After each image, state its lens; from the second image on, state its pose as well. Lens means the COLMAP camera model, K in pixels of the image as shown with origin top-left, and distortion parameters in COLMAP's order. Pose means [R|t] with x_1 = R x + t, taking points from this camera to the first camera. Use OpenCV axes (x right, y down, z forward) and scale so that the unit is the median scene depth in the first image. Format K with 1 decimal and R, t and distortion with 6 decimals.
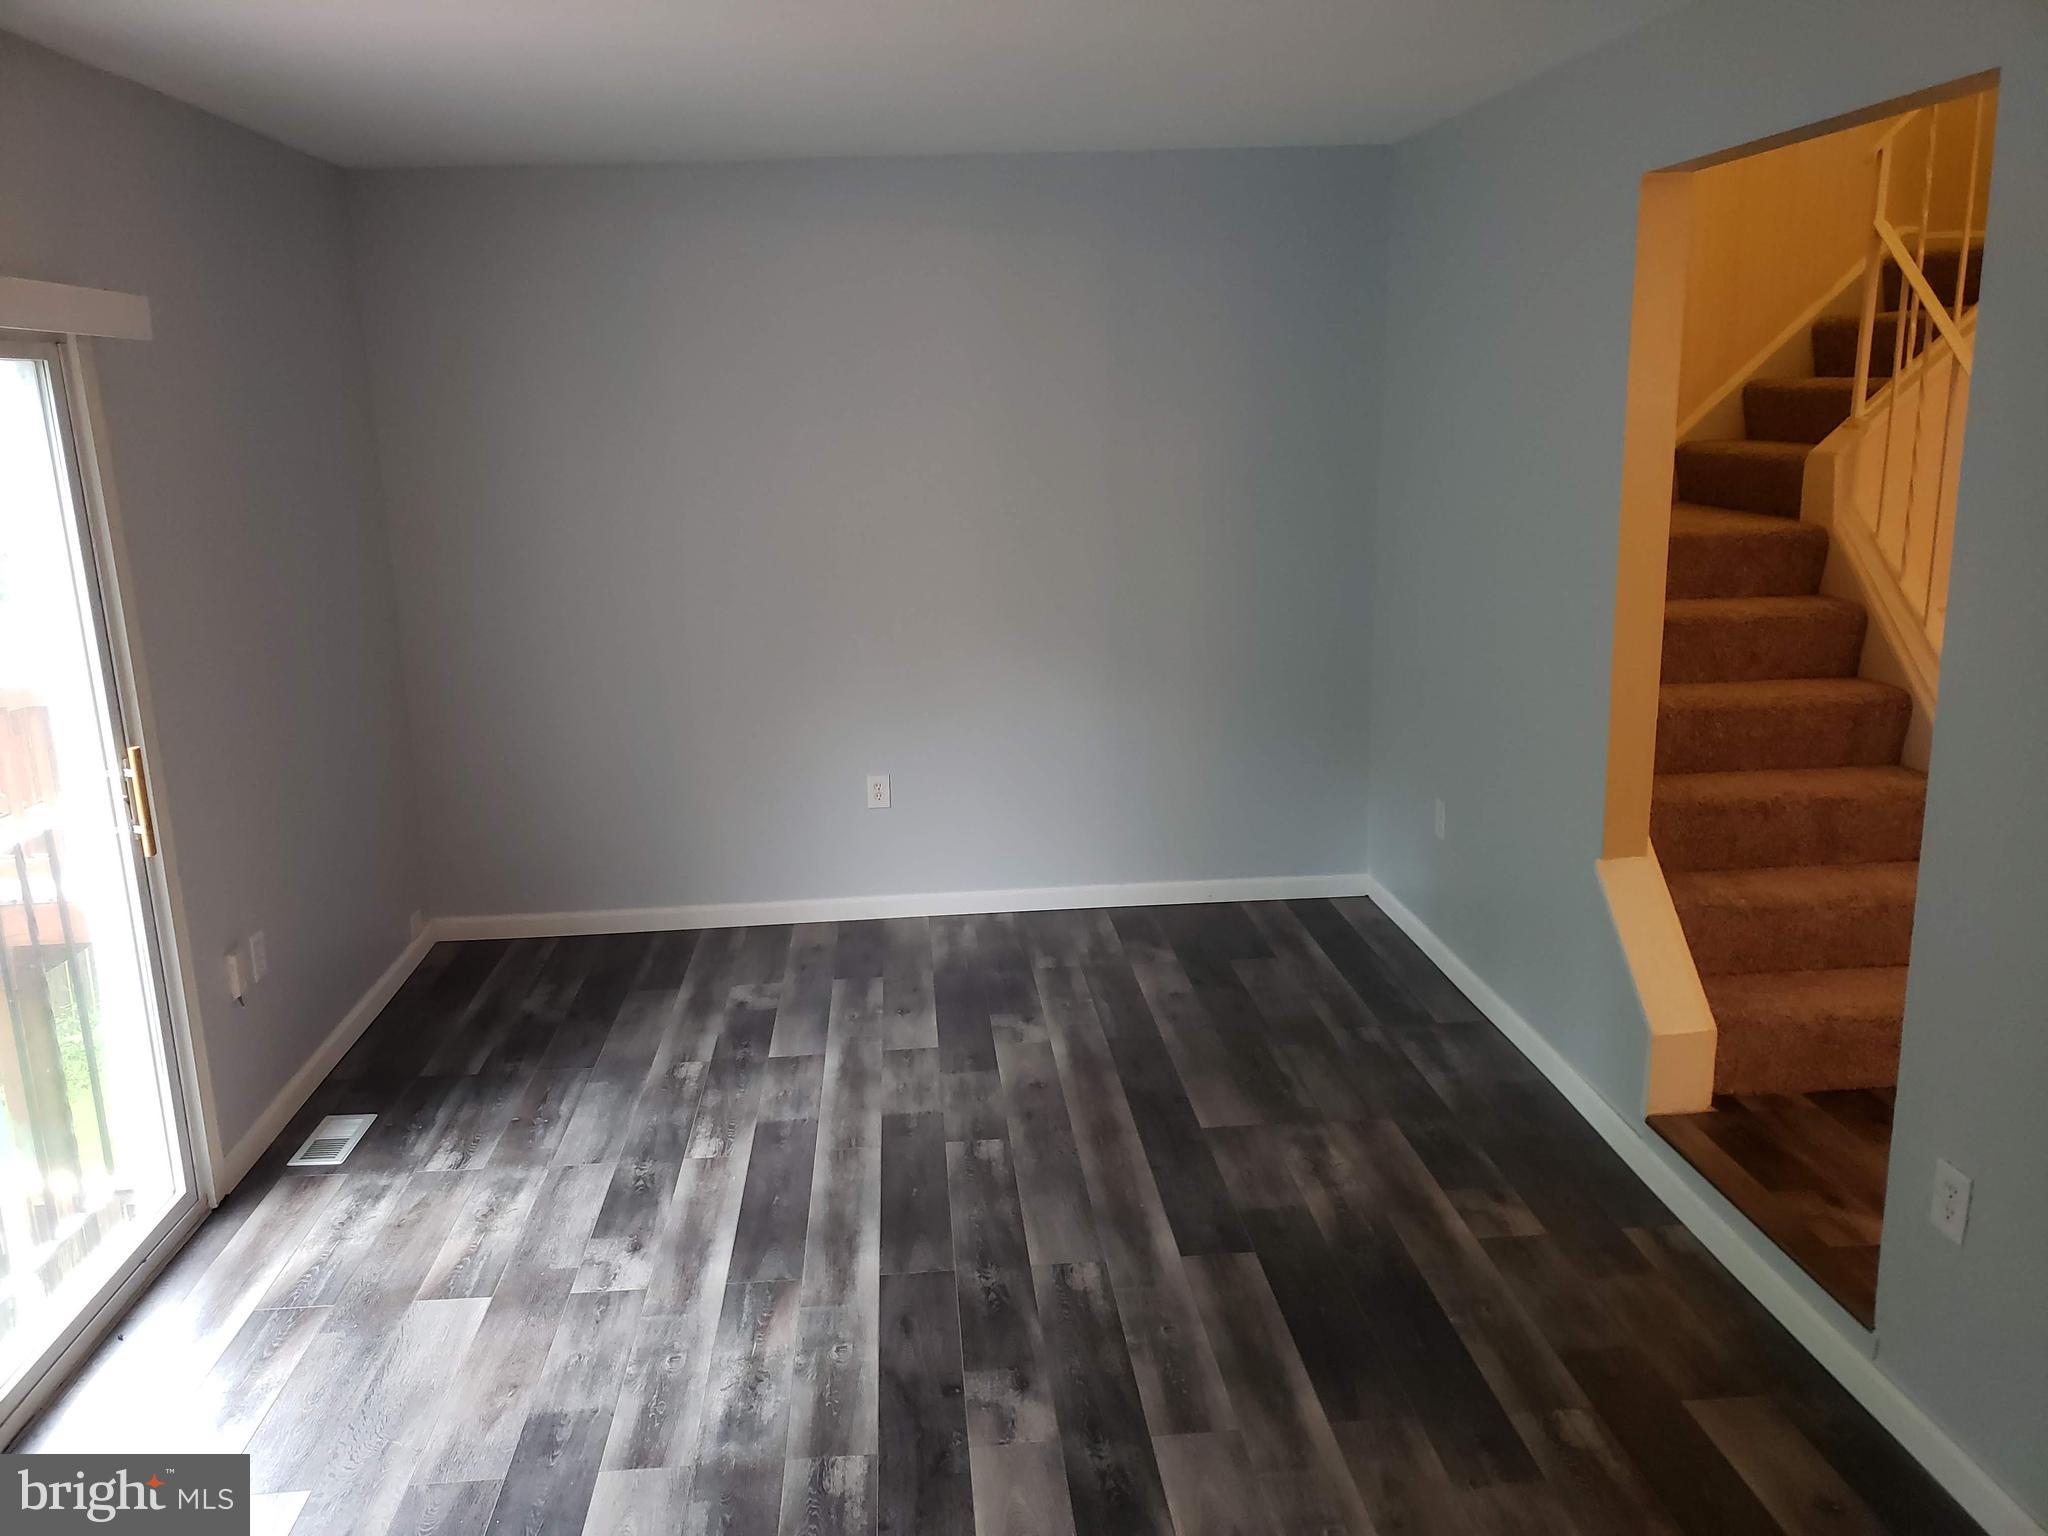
lens RADIAL K [[1593.0, 0, 1024.0], [0, 1593.0, 768.0], [0, 0, 1]] dist [0.040000, 0.006935]
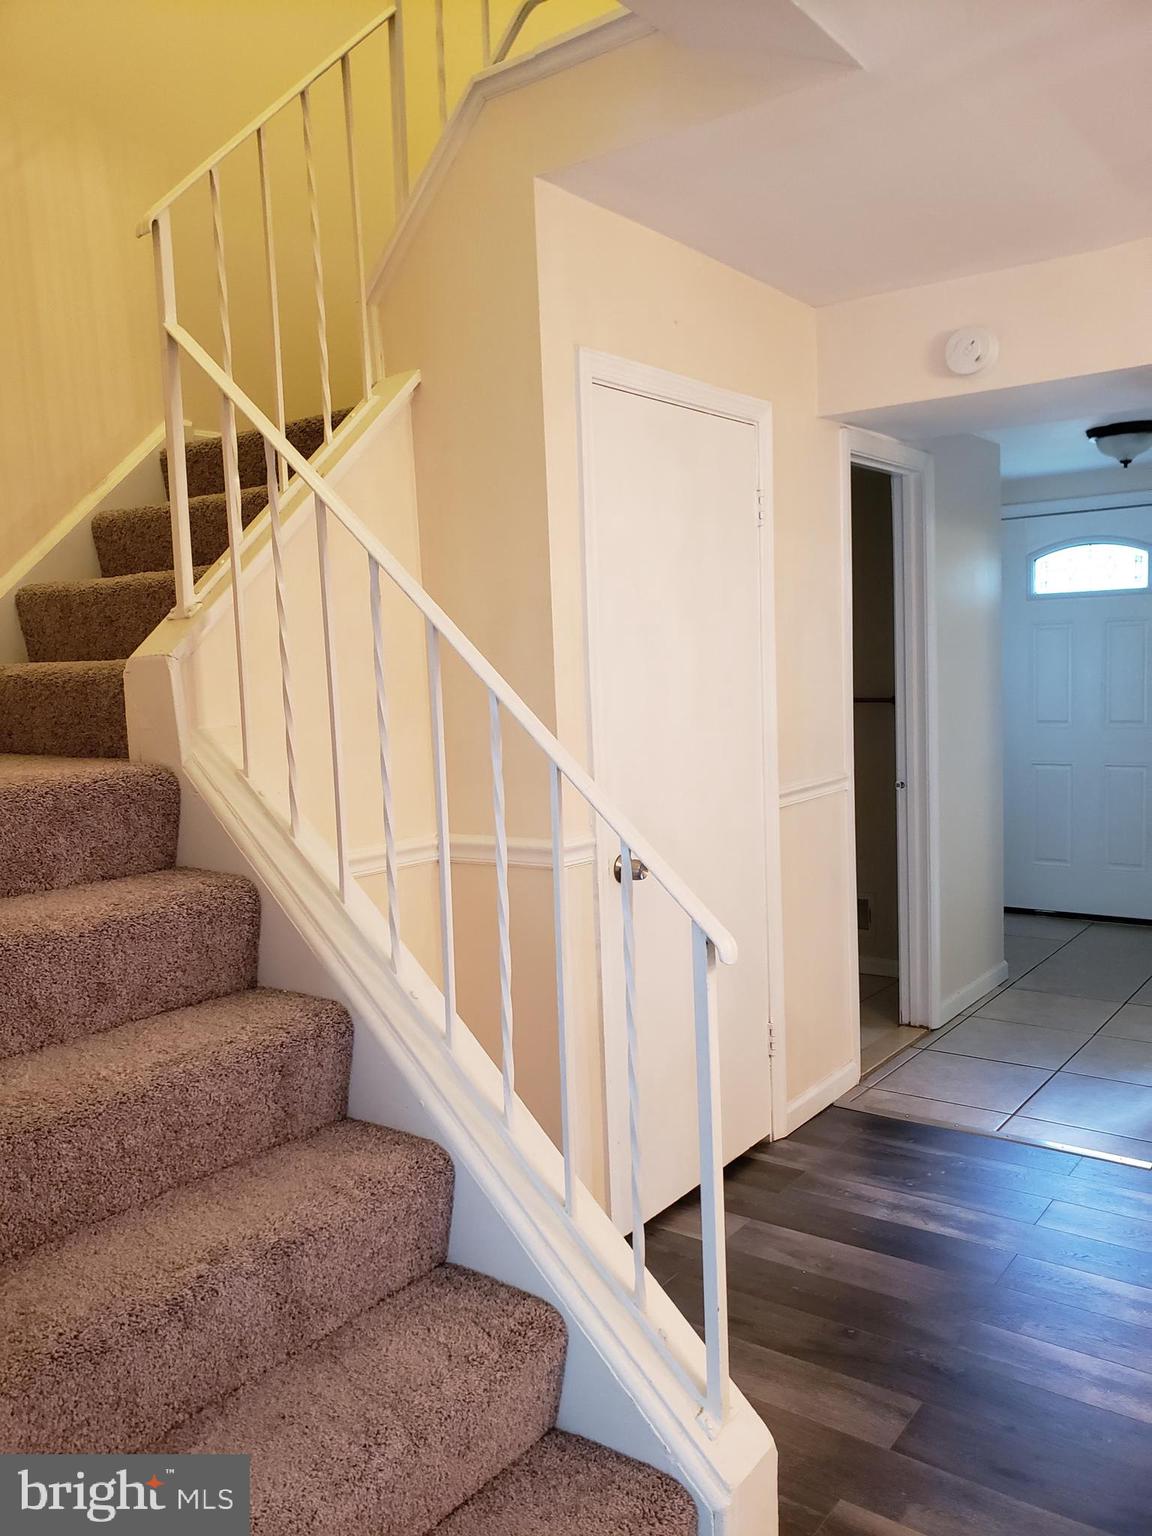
lens RADIAL K [[1222.9, 0, 576.0], [0, 1222.9, 768.0], [0, 0, 1]] dist [0.090642, -0.217638]
pose [[0.673255, -0.057132, 0.737200, 0.245478], [0.195094, 0.975406, -0.102579, -0.067220], [-0.713208, 0.212885, 0.667843, 0.562829]]
